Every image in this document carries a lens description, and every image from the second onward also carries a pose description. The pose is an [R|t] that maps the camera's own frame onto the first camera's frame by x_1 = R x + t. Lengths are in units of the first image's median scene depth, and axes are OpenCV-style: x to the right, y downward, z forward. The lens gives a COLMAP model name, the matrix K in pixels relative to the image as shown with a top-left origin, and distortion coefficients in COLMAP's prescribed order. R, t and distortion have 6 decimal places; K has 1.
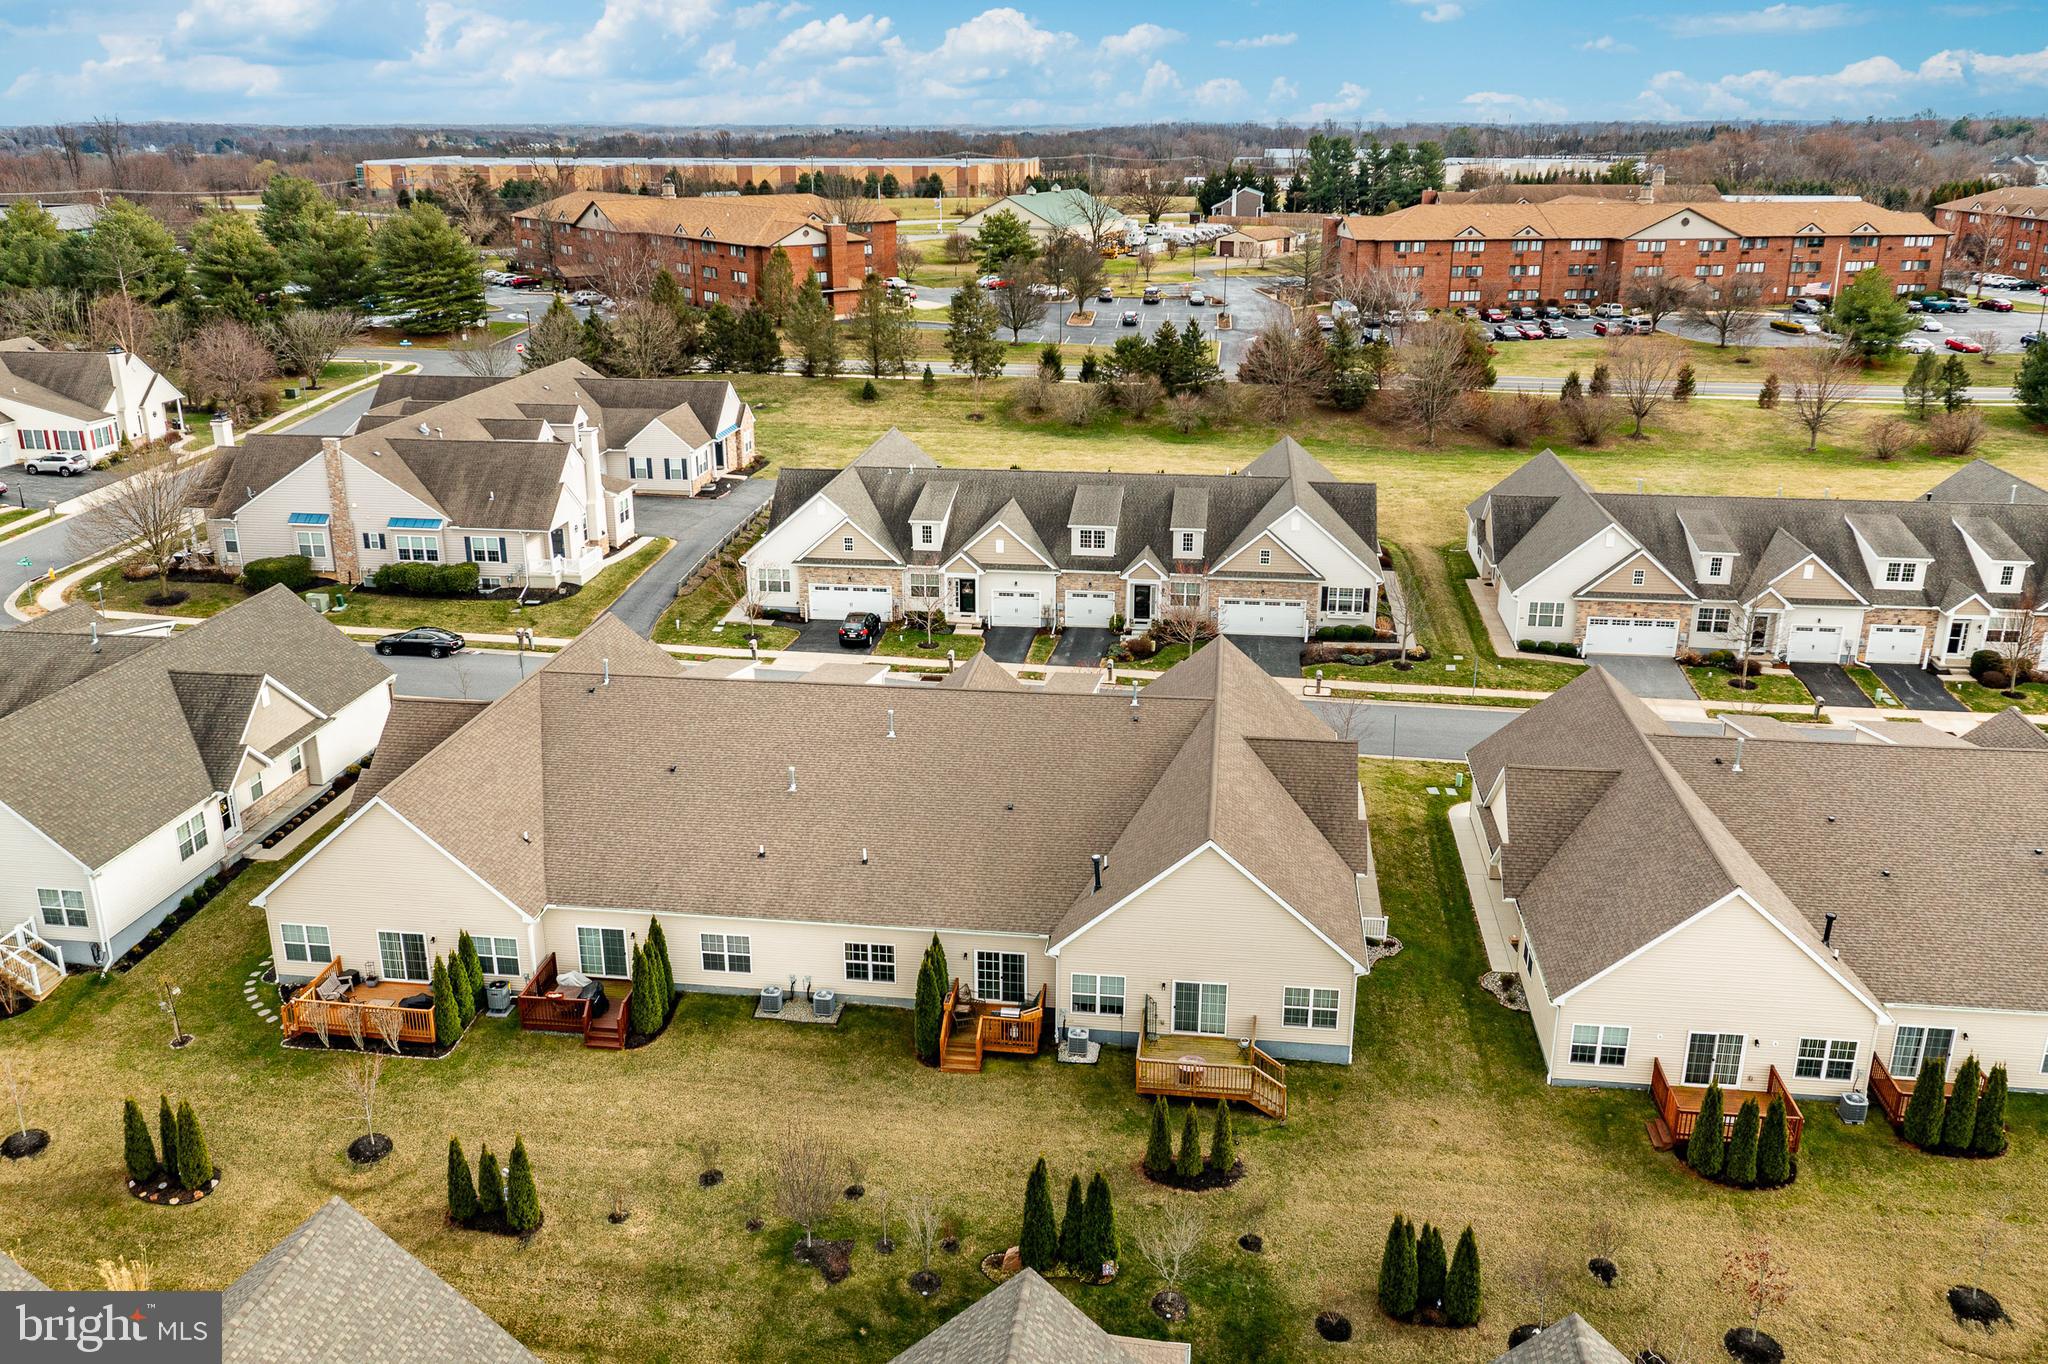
lens RADIAL K [[1634.2, 0, 997.5], [0, 1634.2, 604.3], [0, 0, 1]] dist [-0.007490, 0.004066]
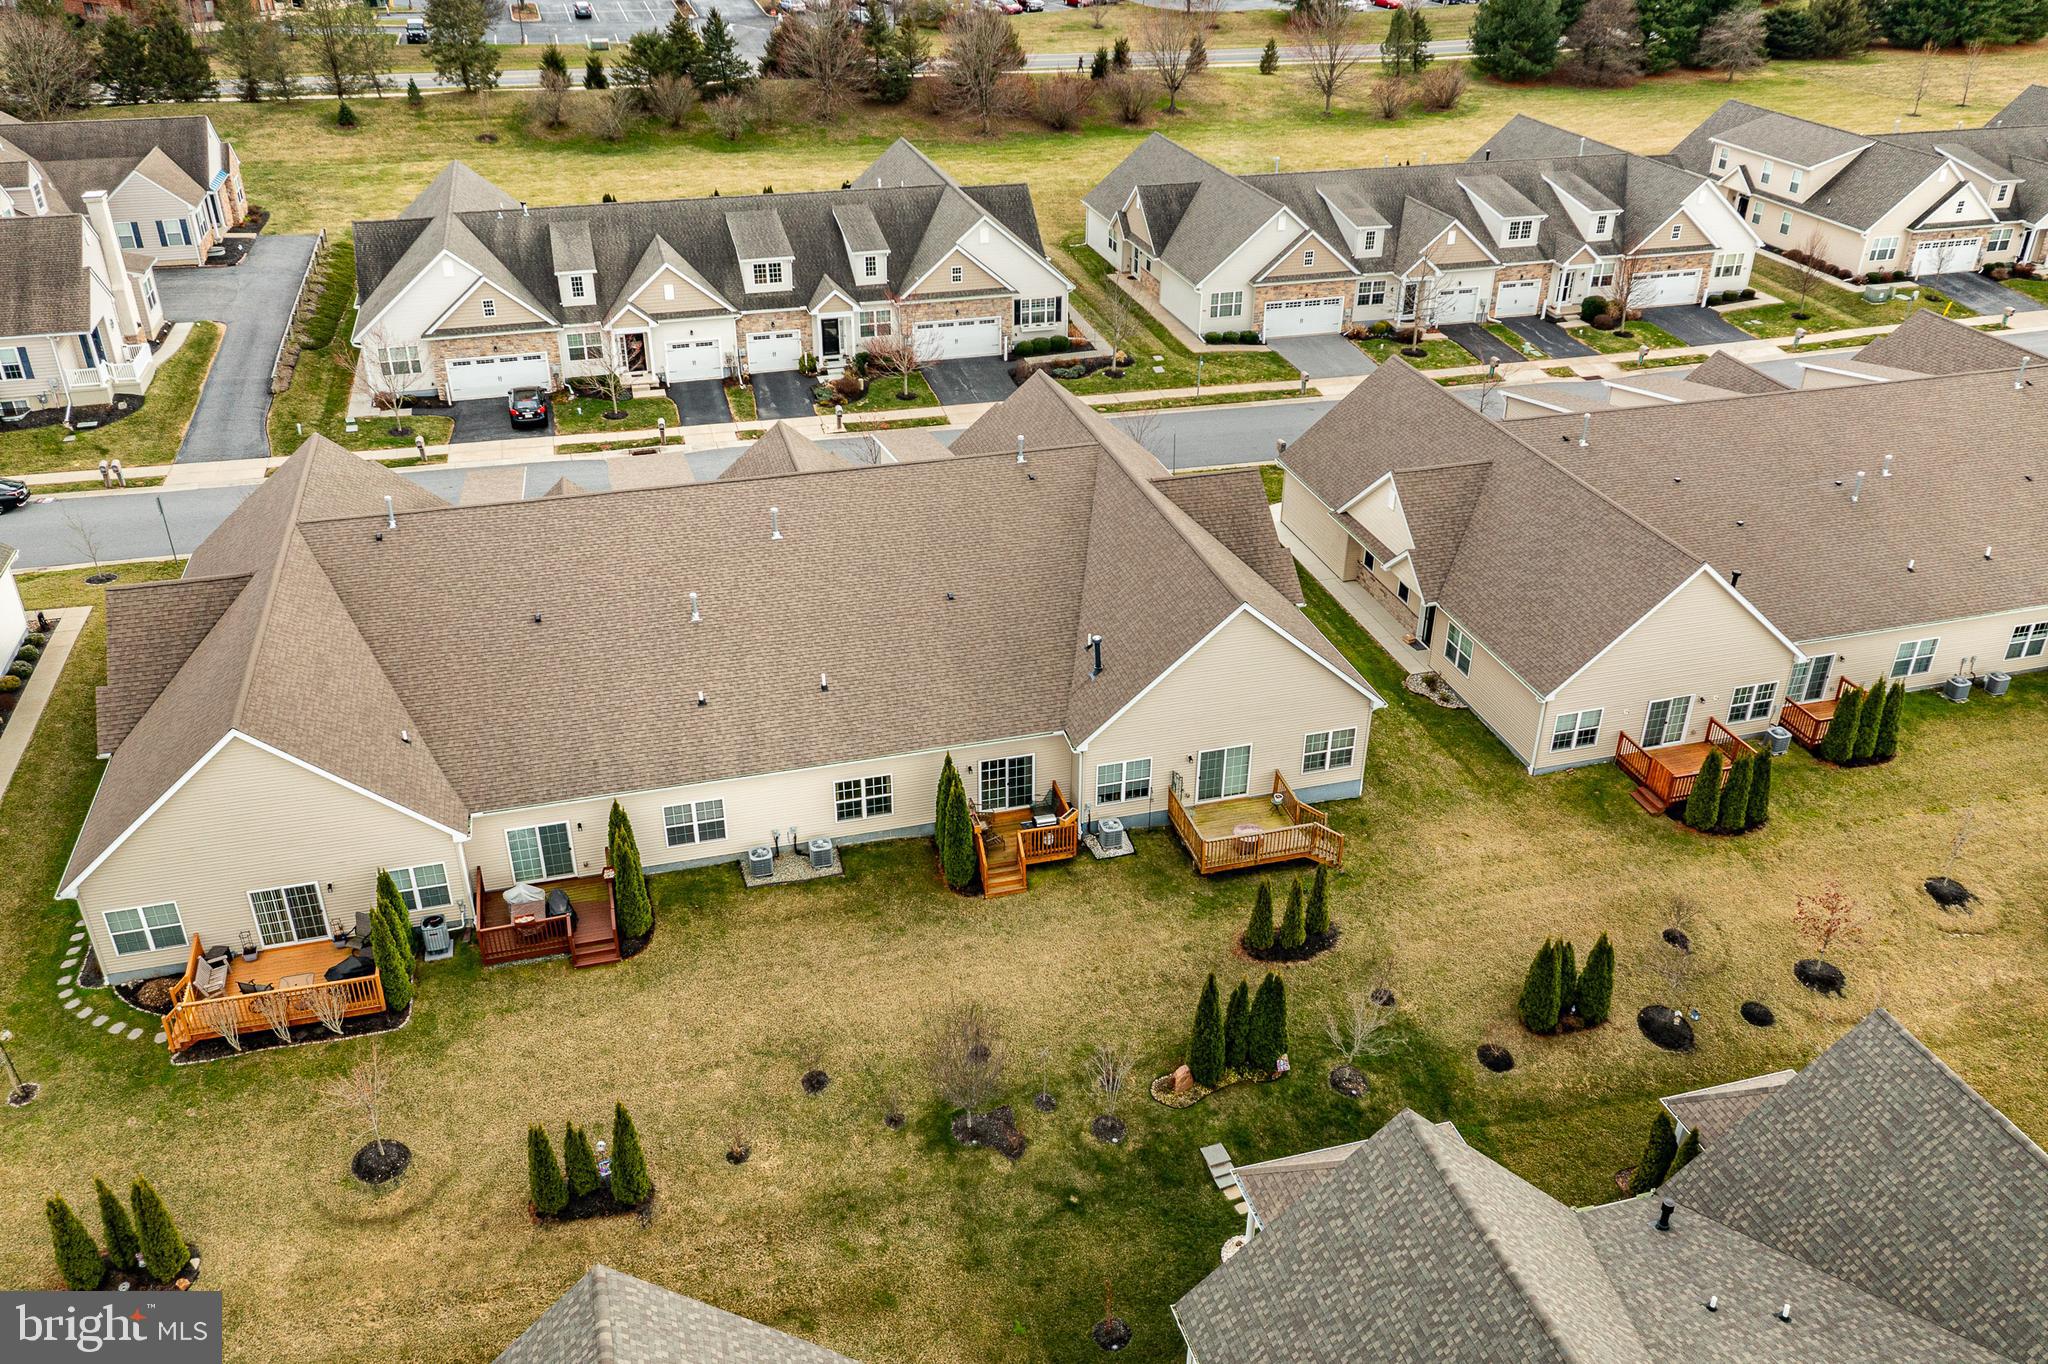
lens RADIAL K [[1634.2, 0, 997.5], [0, 1634.2, 604.3], [0, 0, 1]] dist [-0.007490, 0.004066]
pose [[0.923036, -0.170111, 0.345061, -0.177223], [0.104375, 0.974020, 0.200976, -0.031650], [-0.370285, -0.149492, 0.916810, 0.105053]]
